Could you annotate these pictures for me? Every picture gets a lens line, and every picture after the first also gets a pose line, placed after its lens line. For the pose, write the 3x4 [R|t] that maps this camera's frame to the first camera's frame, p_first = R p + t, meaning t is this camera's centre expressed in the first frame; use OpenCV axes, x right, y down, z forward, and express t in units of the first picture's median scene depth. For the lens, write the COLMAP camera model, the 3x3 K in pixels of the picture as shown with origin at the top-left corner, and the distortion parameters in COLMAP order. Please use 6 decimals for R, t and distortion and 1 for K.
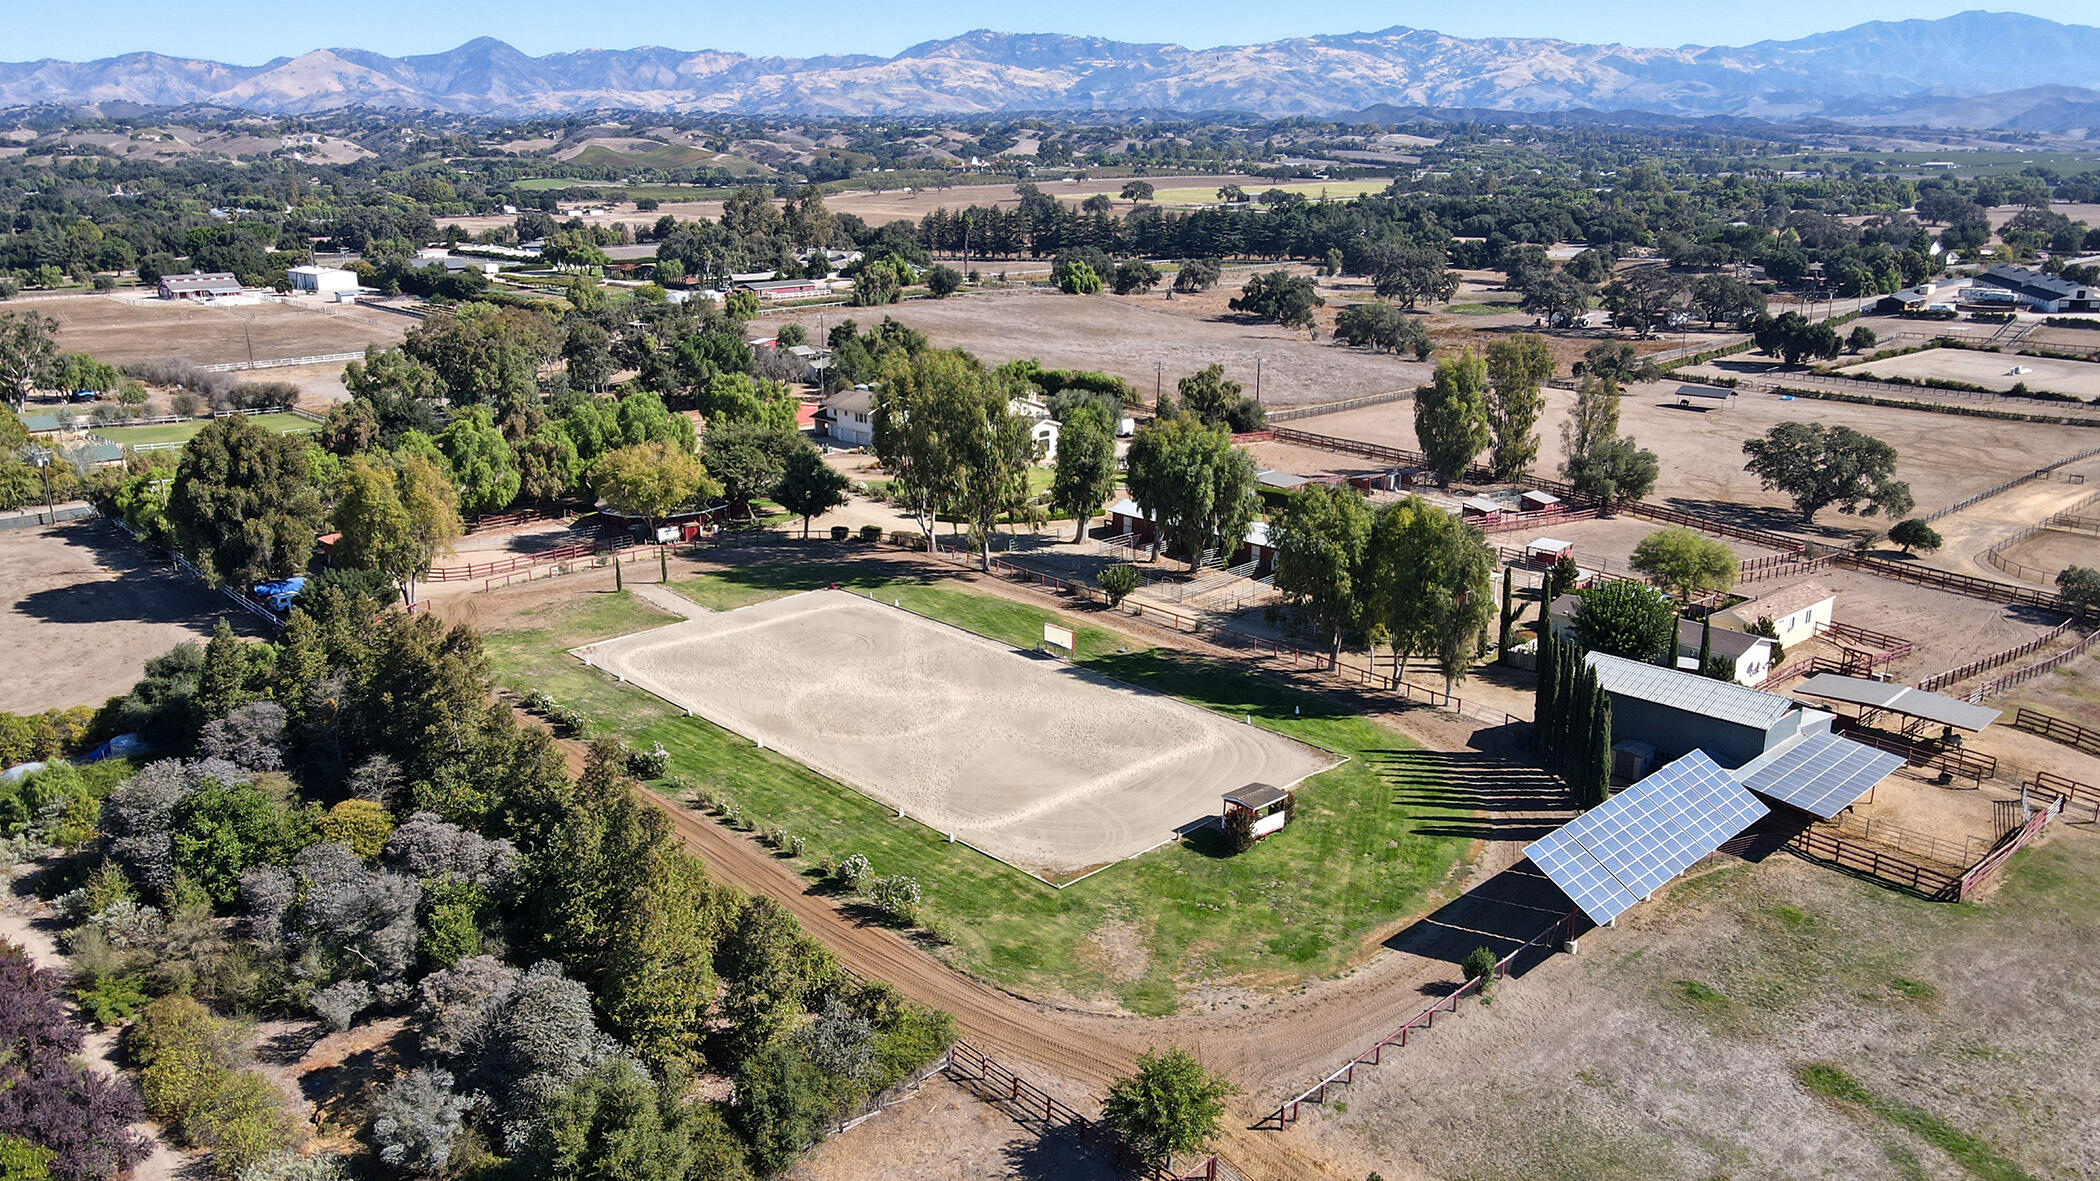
lens RADIAL K [[1553.6, 0, 1046.2], [0, 1553.6, 595.0], [0, 0, 1]] dist [0.008294, 0.008225]
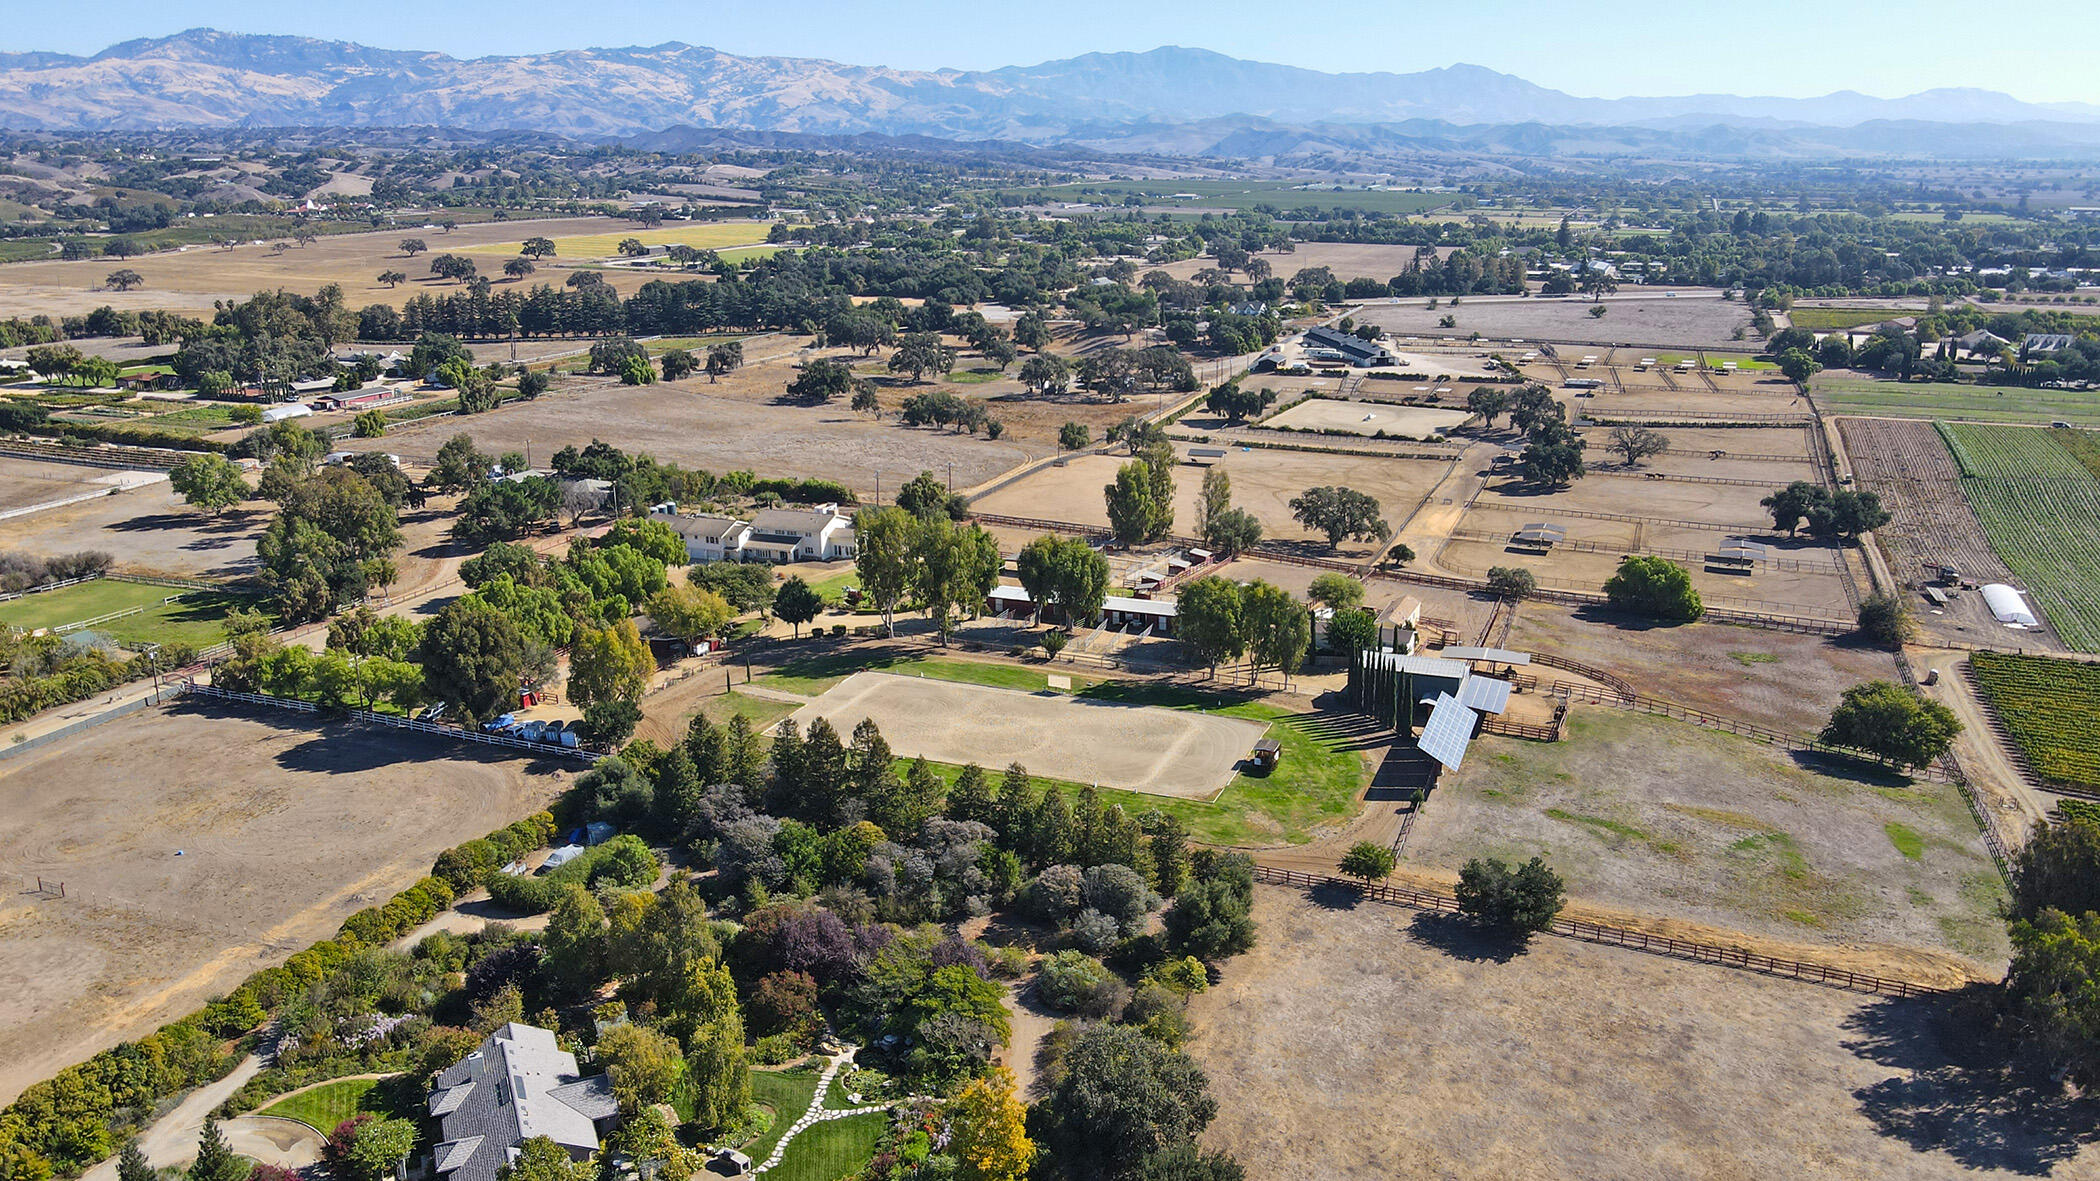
lens RADIAL K [[1553.6, 0, 1058.1], [0, 1553.6, 590.5], [0, 0, 1]] dist [0.008294, 0.008225]
pose [[0.904248, -0.112120, 0.412024, -0.189017], [0.116523, 0.993082, 0.014510, -0.026610], [-0.410801, 0.034890, 0.911057, -0.148062]]
